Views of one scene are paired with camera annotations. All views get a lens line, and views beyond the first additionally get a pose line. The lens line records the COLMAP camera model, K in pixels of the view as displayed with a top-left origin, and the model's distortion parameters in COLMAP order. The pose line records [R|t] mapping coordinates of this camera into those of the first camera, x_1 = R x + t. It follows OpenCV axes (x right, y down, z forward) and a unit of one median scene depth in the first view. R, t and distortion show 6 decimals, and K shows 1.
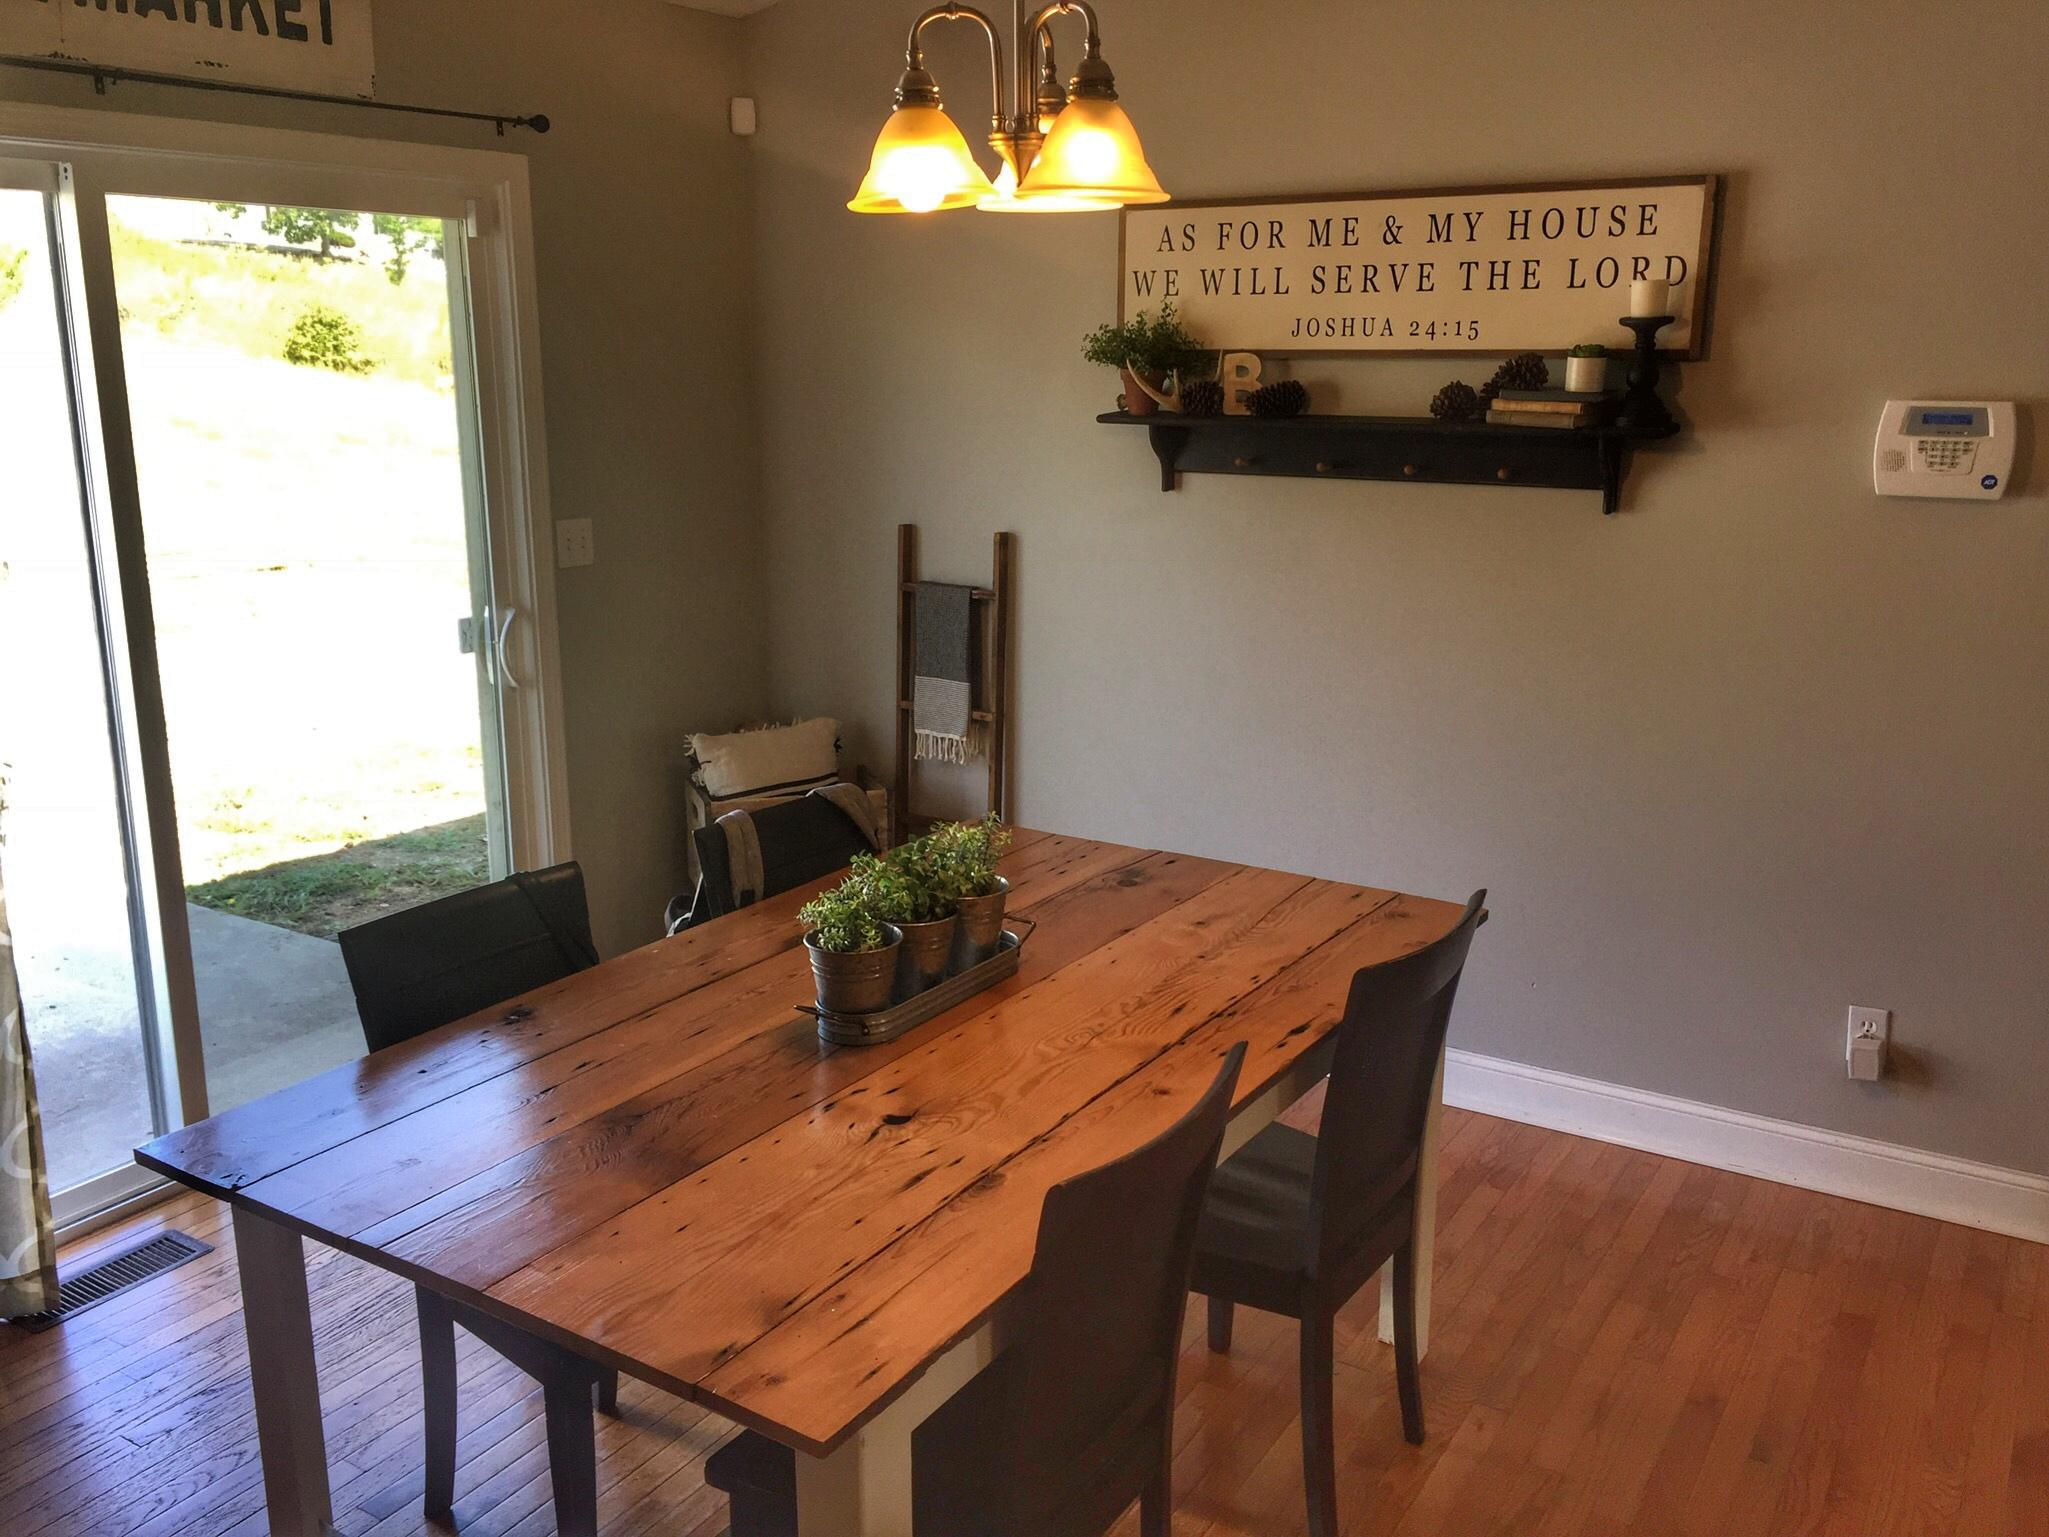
lens RADIAL K [[1753.8, 0, 1030.6], [0, 1753.8, 762.7], [0, 0, 1]] dist [0.107833, -0.152825]
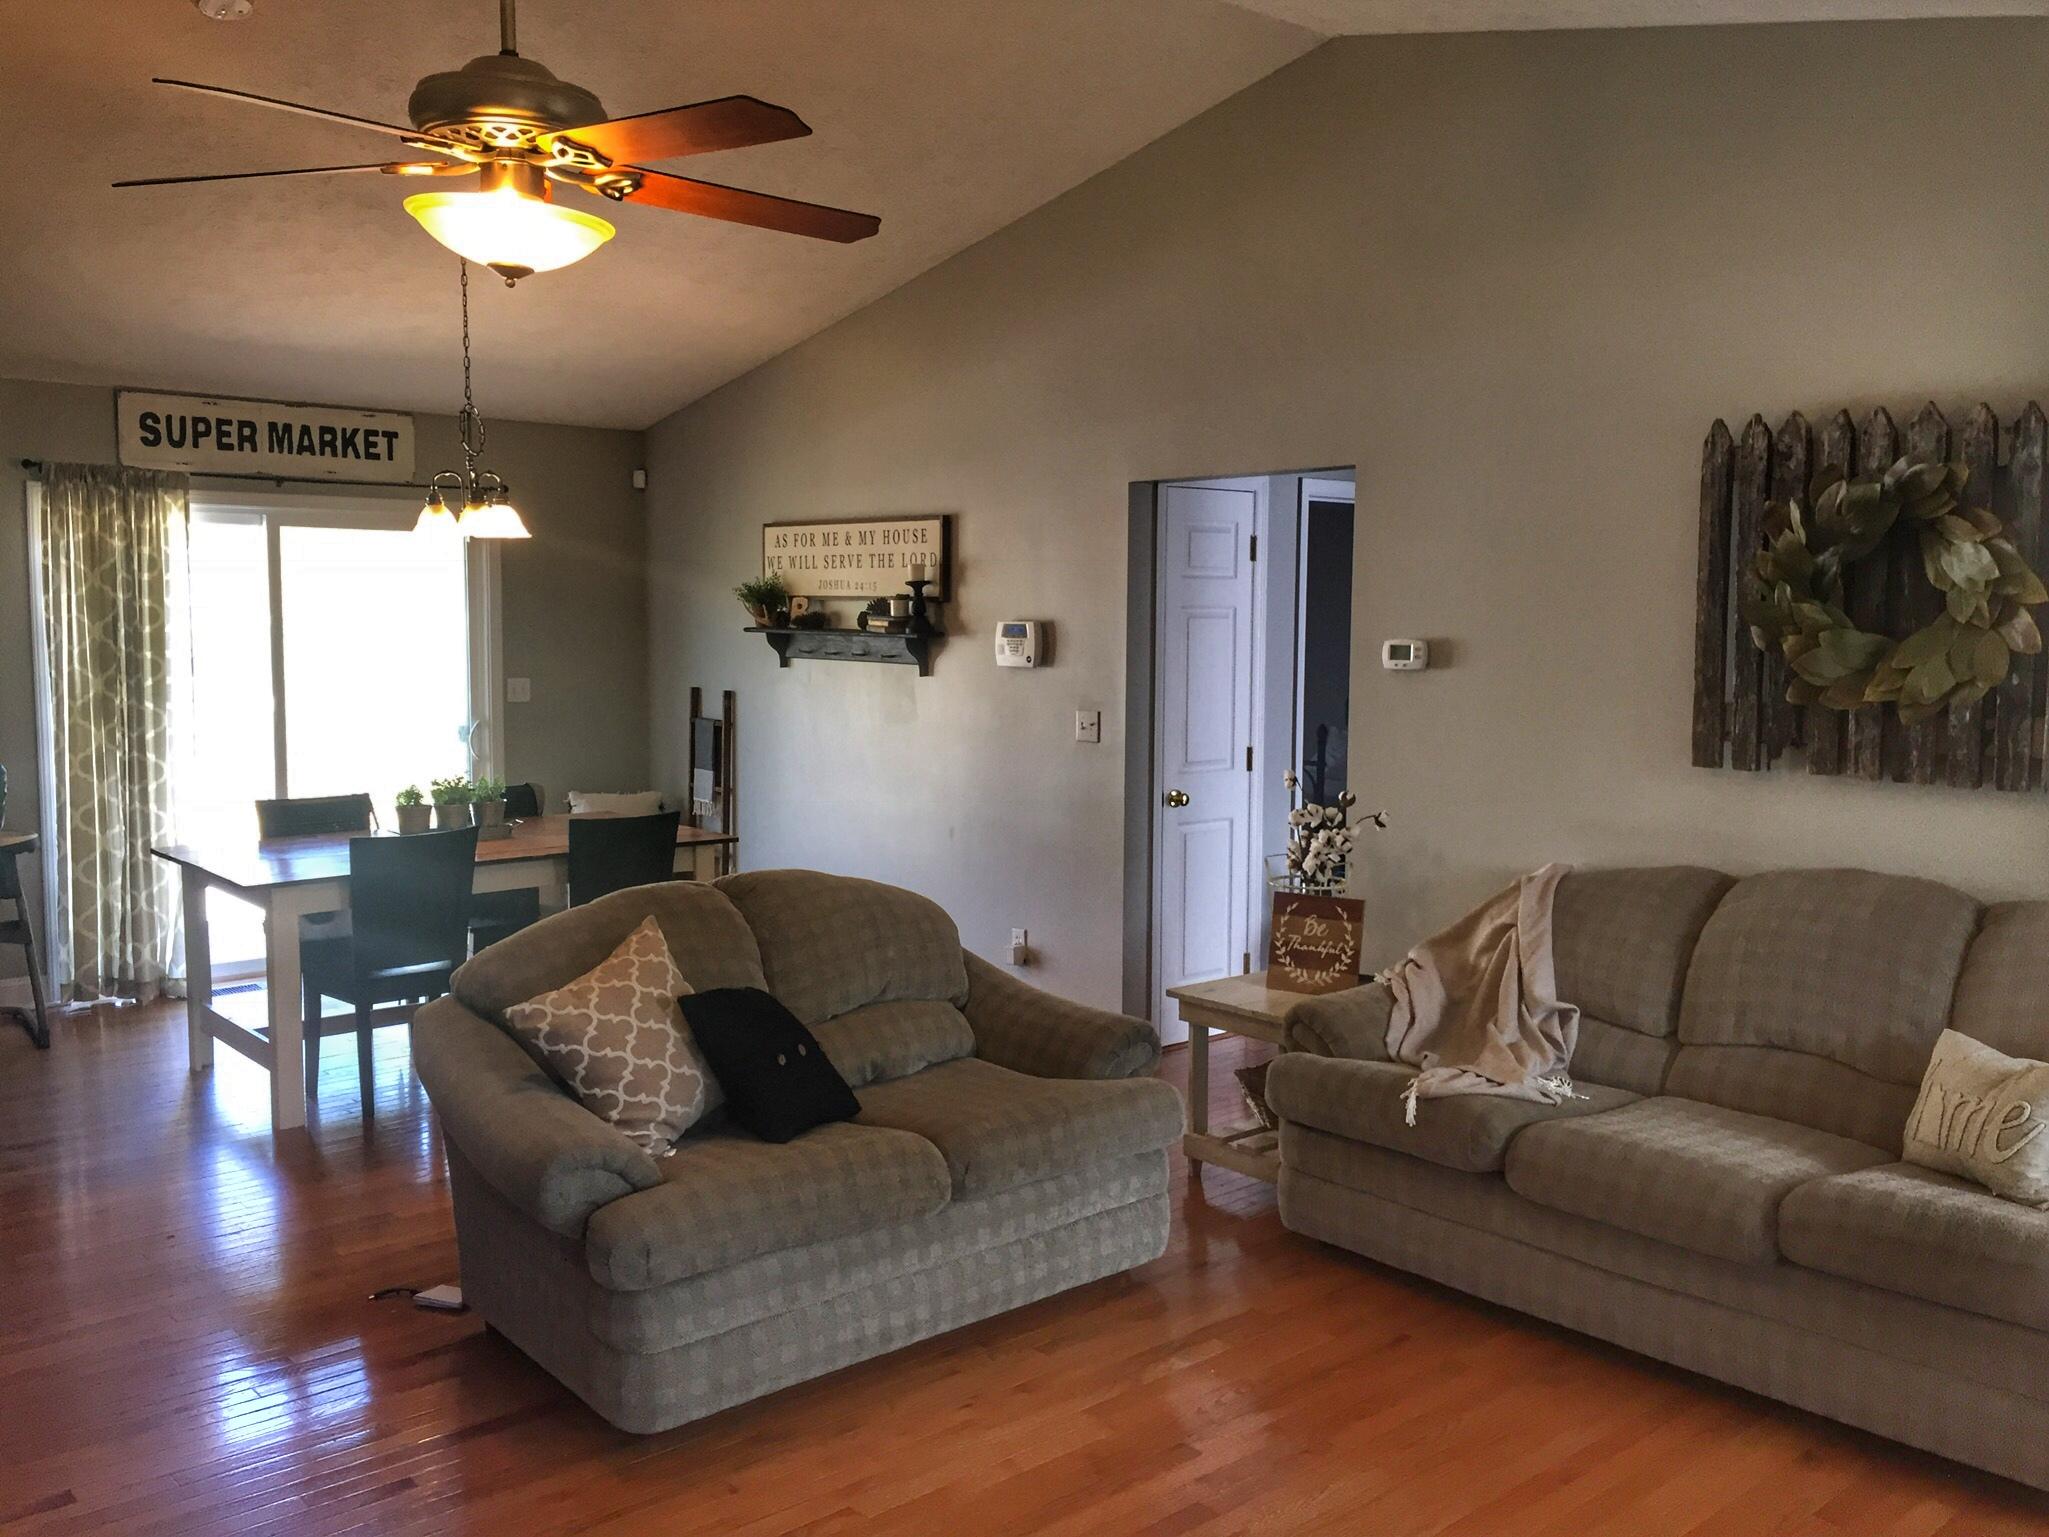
lens RADIAL K [[1753.8, 0, 1030.6], [0, 1753.8, 762.7], [0, 0, 1]] dist [0.107833, -0.152825]
pose [[0.957040, 0.032524, -0.288127, 0.982395], [-0.074635, 0.987838, -0.136400, 0.208363], [0.280187, 0.152045, 0.947828, -0.796286]]
